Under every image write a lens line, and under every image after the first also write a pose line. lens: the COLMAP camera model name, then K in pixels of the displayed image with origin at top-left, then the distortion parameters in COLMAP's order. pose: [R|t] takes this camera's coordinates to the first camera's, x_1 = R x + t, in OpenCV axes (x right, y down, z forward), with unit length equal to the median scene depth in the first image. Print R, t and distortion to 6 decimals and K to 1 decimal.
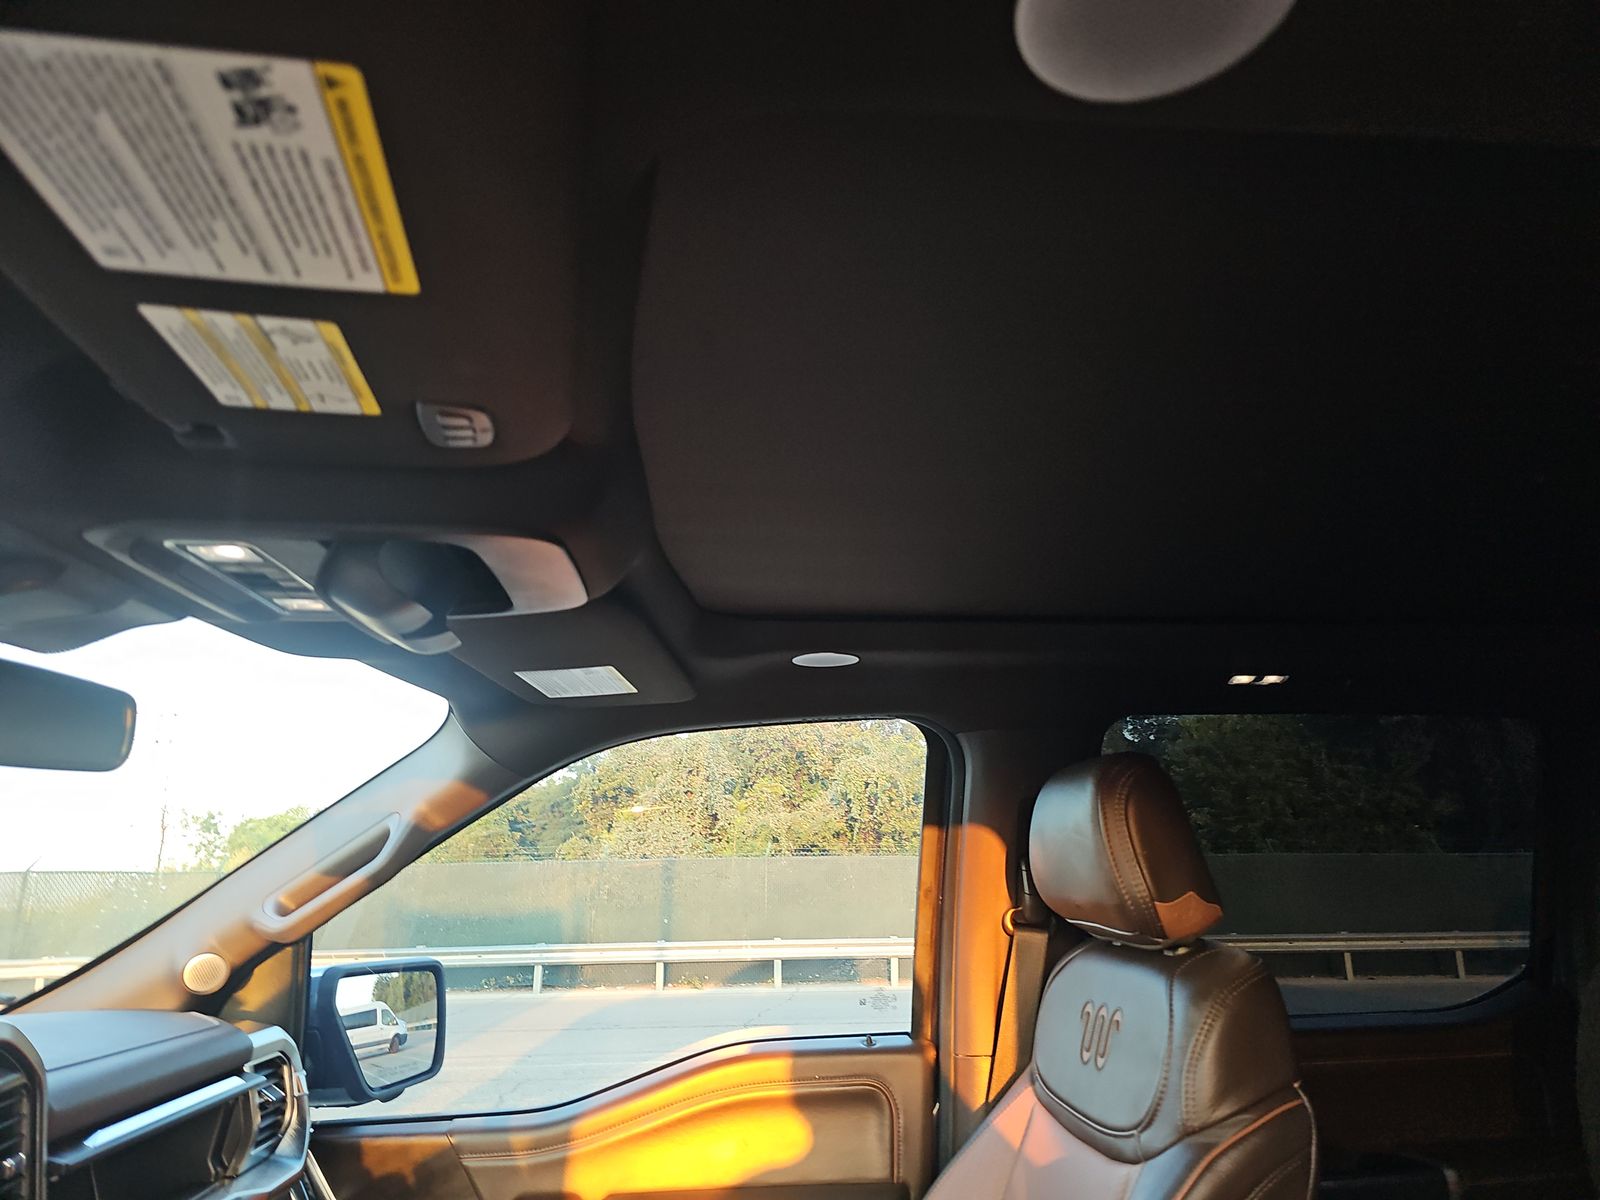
lens RADIAL K [[1047.7, 0, 809.6], [0, 1047.7, 586.6], [0, 0, 1]] dist [0.016507, -0.018749]
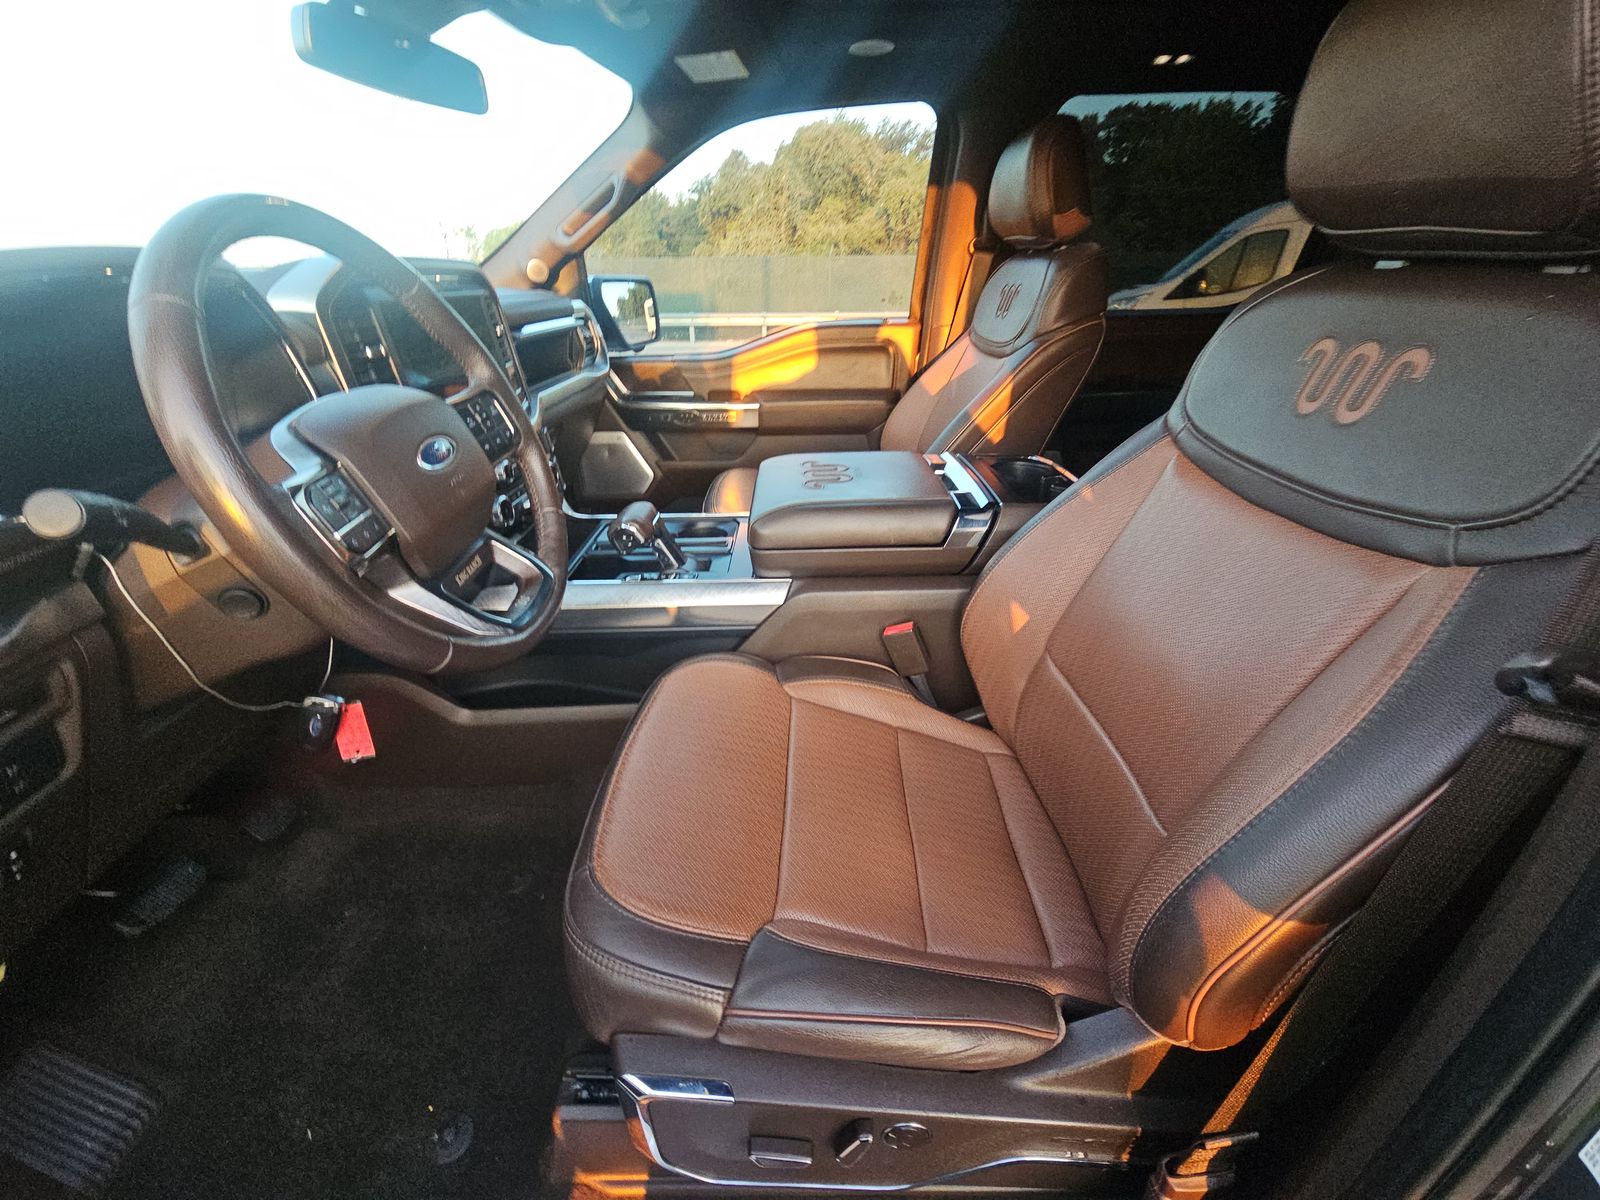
lens RADIAL K [[644.9, 0, 794.9], [0, 644.9, 595.9], [0, 0, 1]] dist [-0.001084, -0.001336]
pose [[0.996092, 0.034833, -0.081159, 0.007148], [0.028507, 0.742944, 0.668746, 0.031800], [0.083591, -0.668446, 0.739048, -0.198885]]
